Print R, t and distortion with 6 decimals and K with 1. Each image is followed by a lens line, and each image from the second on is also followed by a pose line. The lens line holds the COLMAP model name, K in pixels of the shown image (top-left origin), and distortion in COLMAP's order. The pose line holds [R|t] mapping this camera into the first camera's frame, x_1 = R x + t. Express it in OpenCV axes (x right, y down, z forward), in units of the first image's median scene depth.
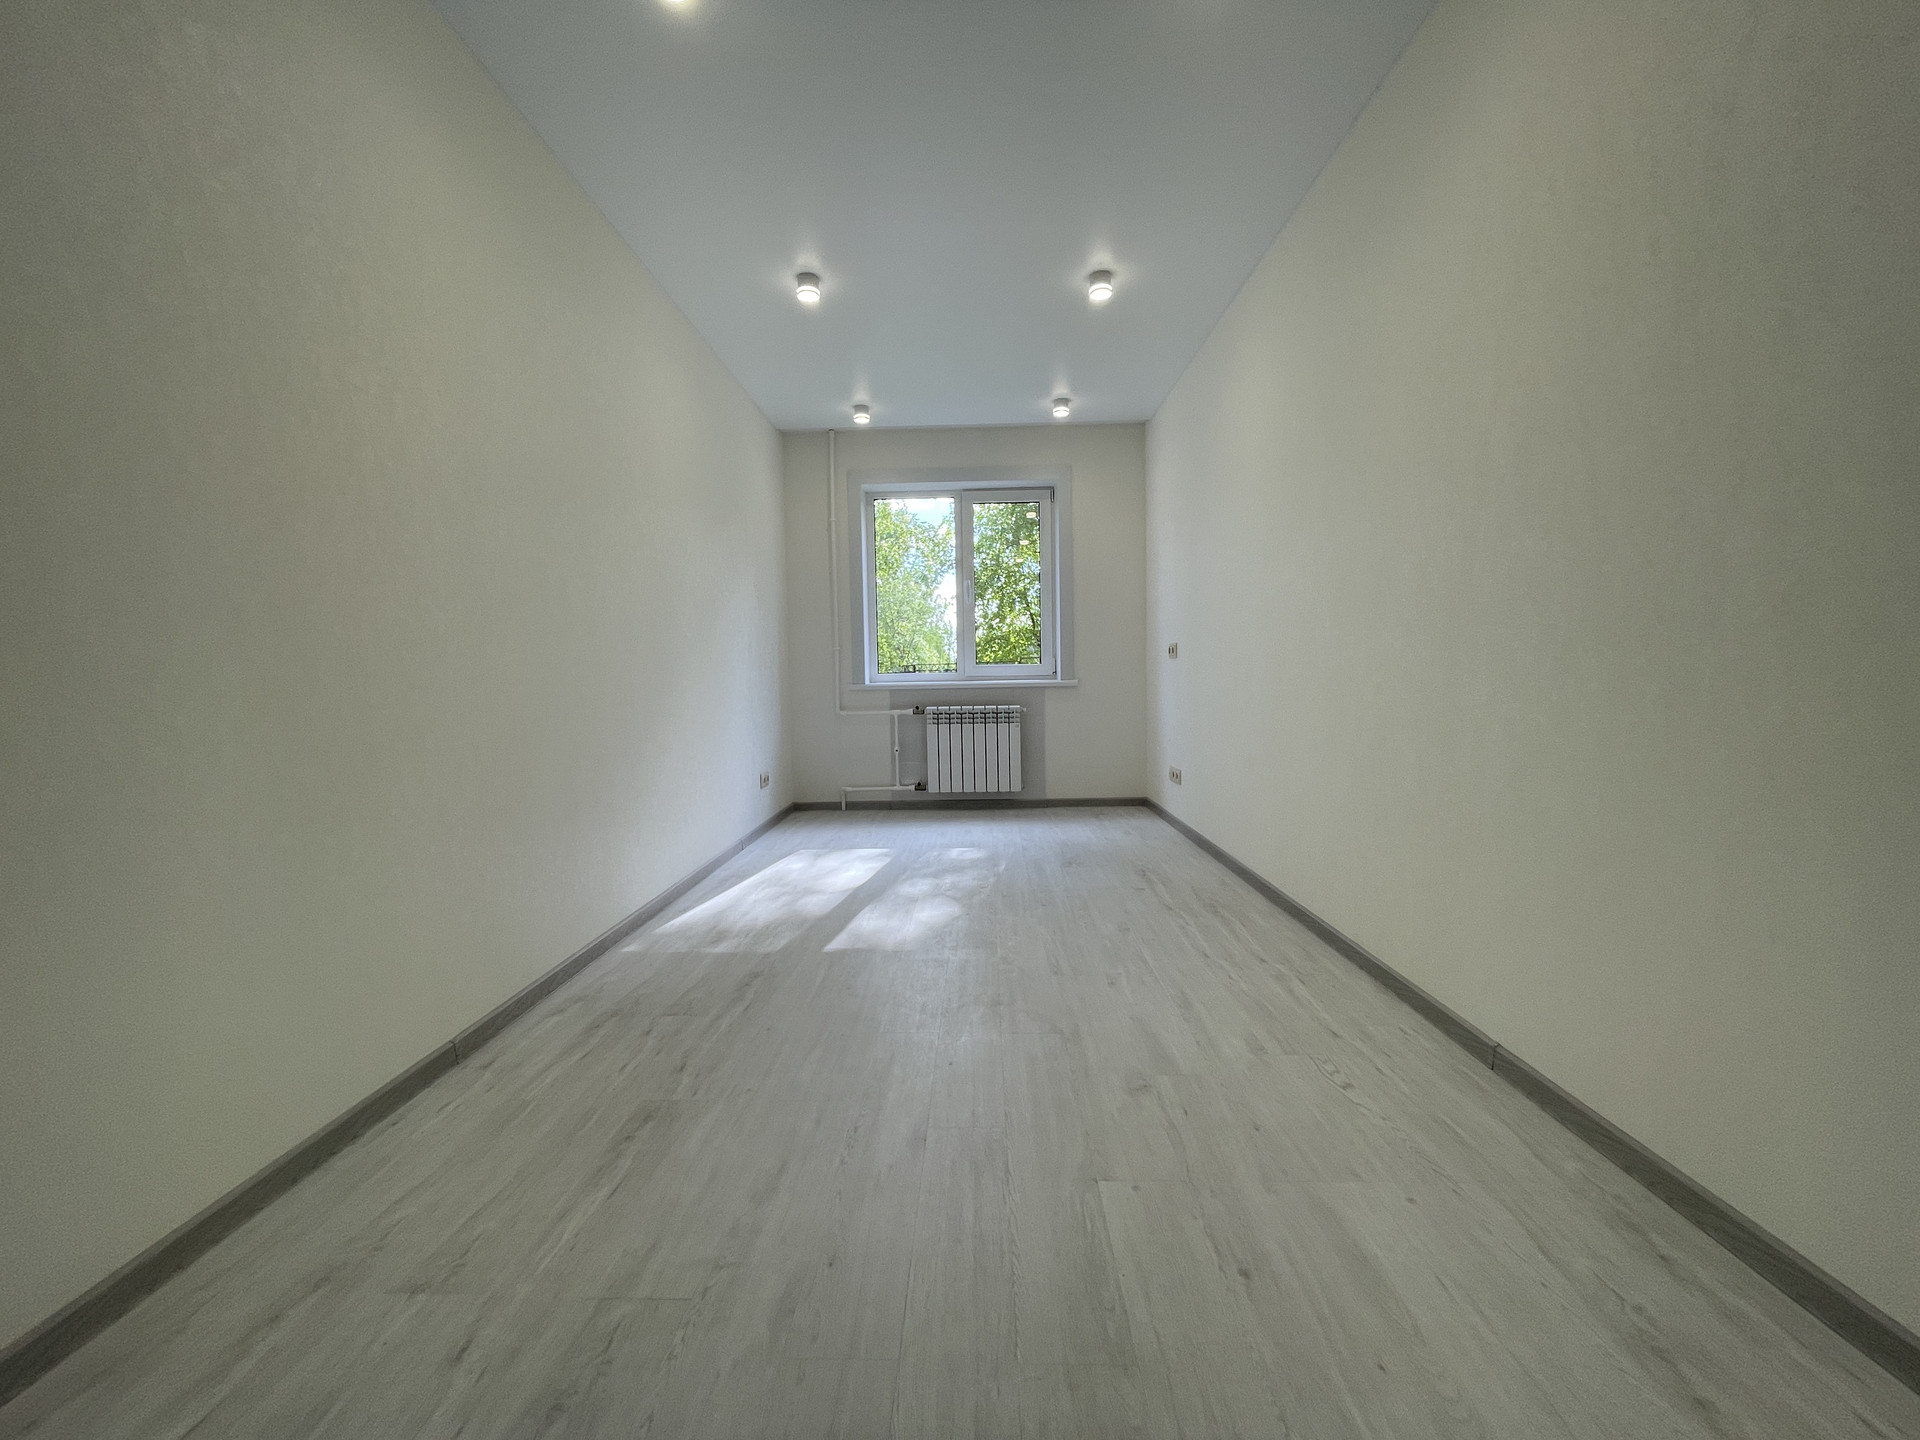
lens RADIAL K [[774.9, 0, 955.1], [0, 774.9, 718.5], [0, 0, 1]] dist [-0.002182, -0.000511]
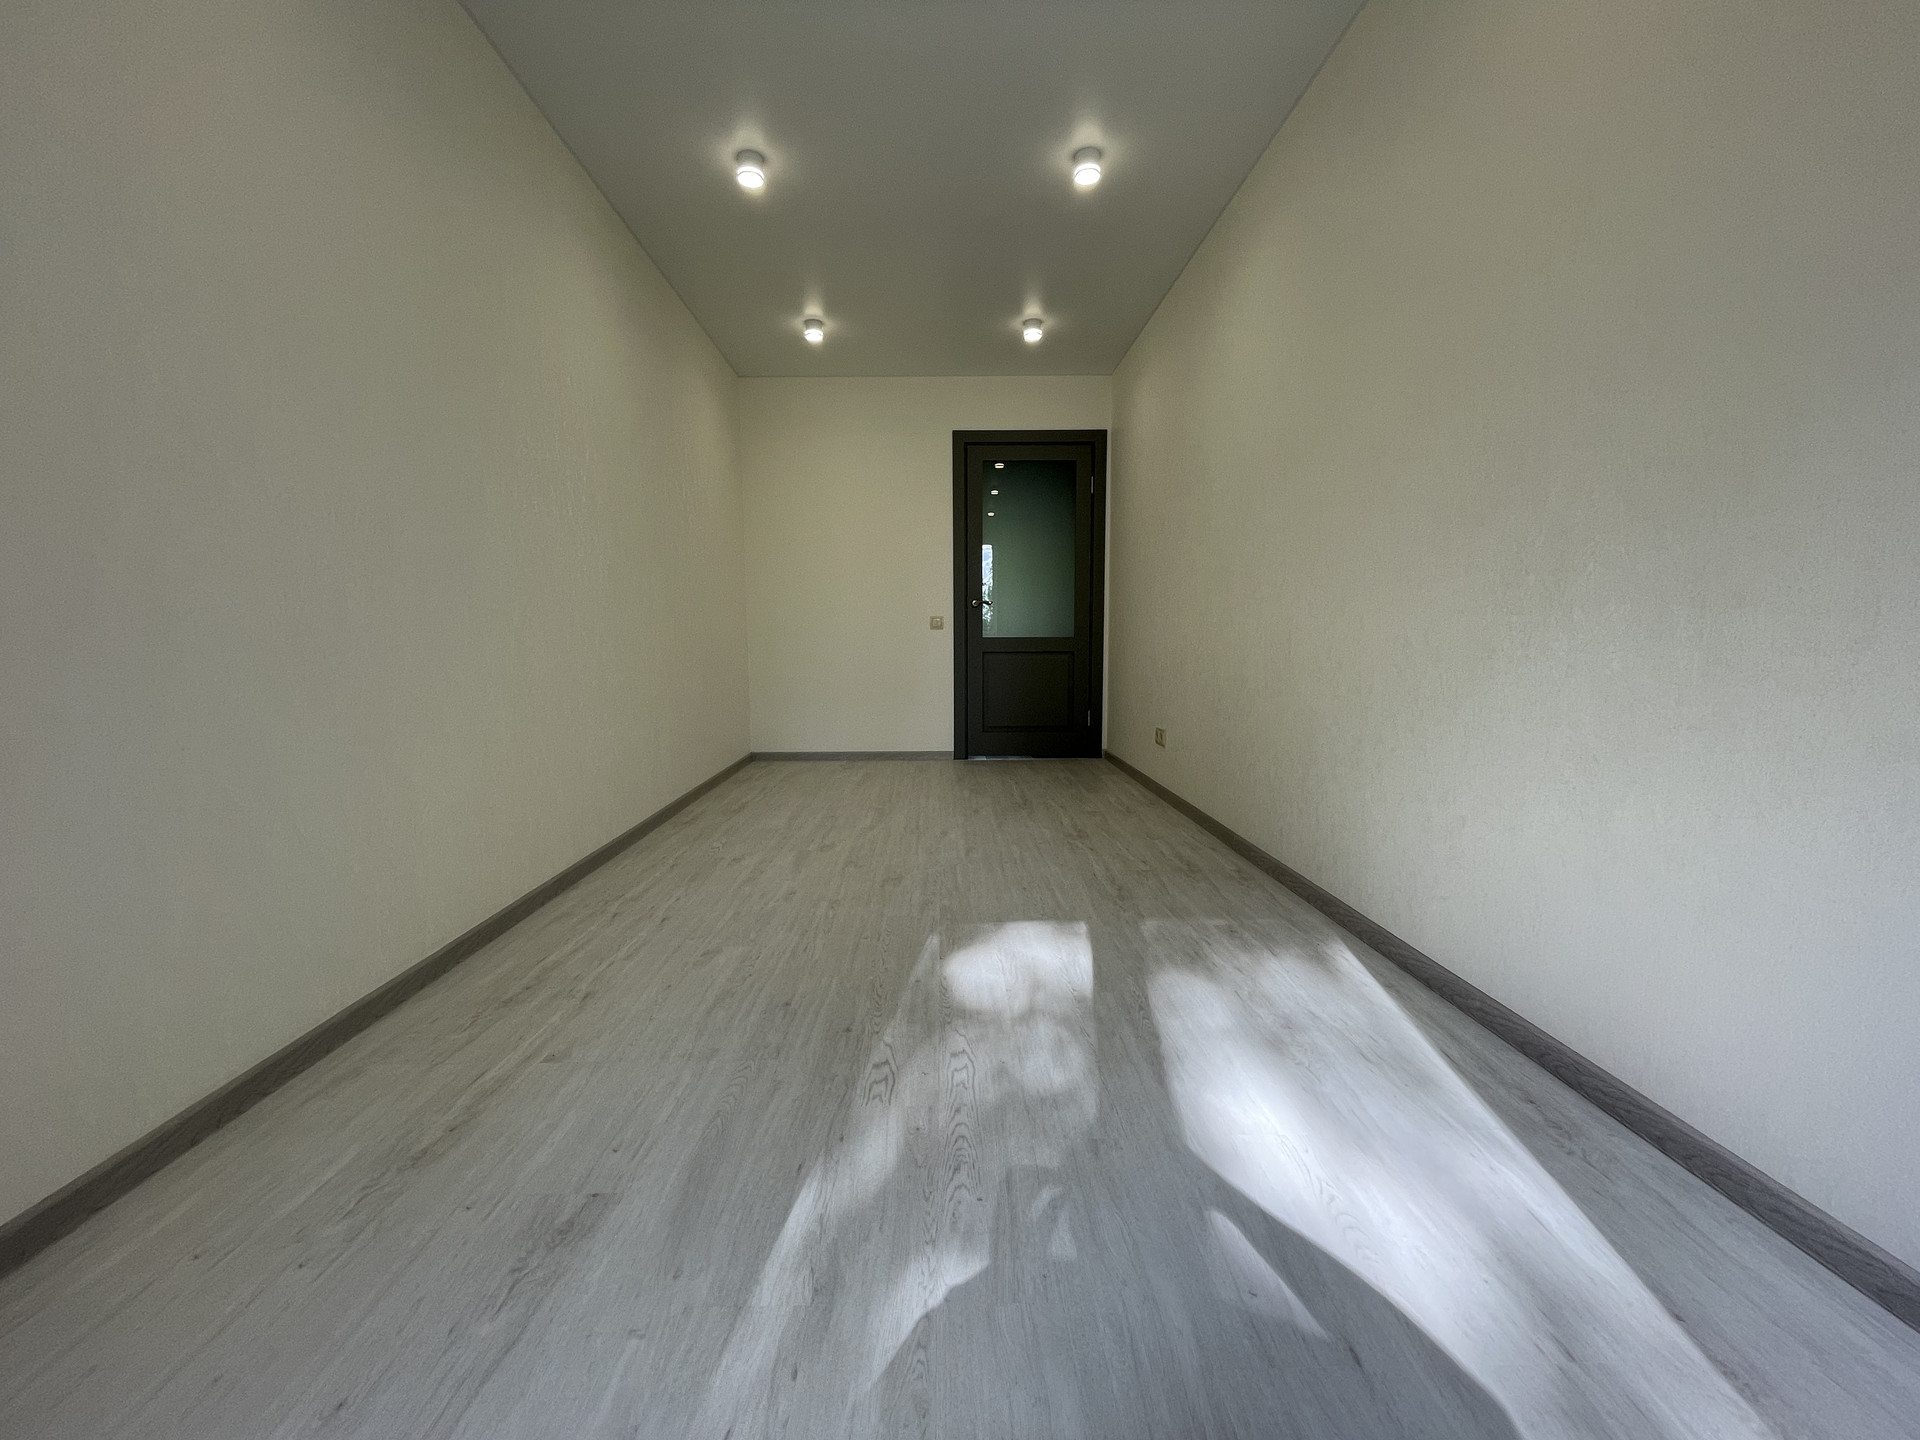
lens RADIAL K [[774.9, 0, 955.1], [0, 774.9, 718.5], [0, 0, 1]] dist [-0.002182, -0.000511]
pose [[-0.998238, 0.030076, -0.051154, 0.014255], [0.021703, 0.987363, 0.156983, -0.073144], [0.055229, 0.155596, -0.986276, 1.925599]]
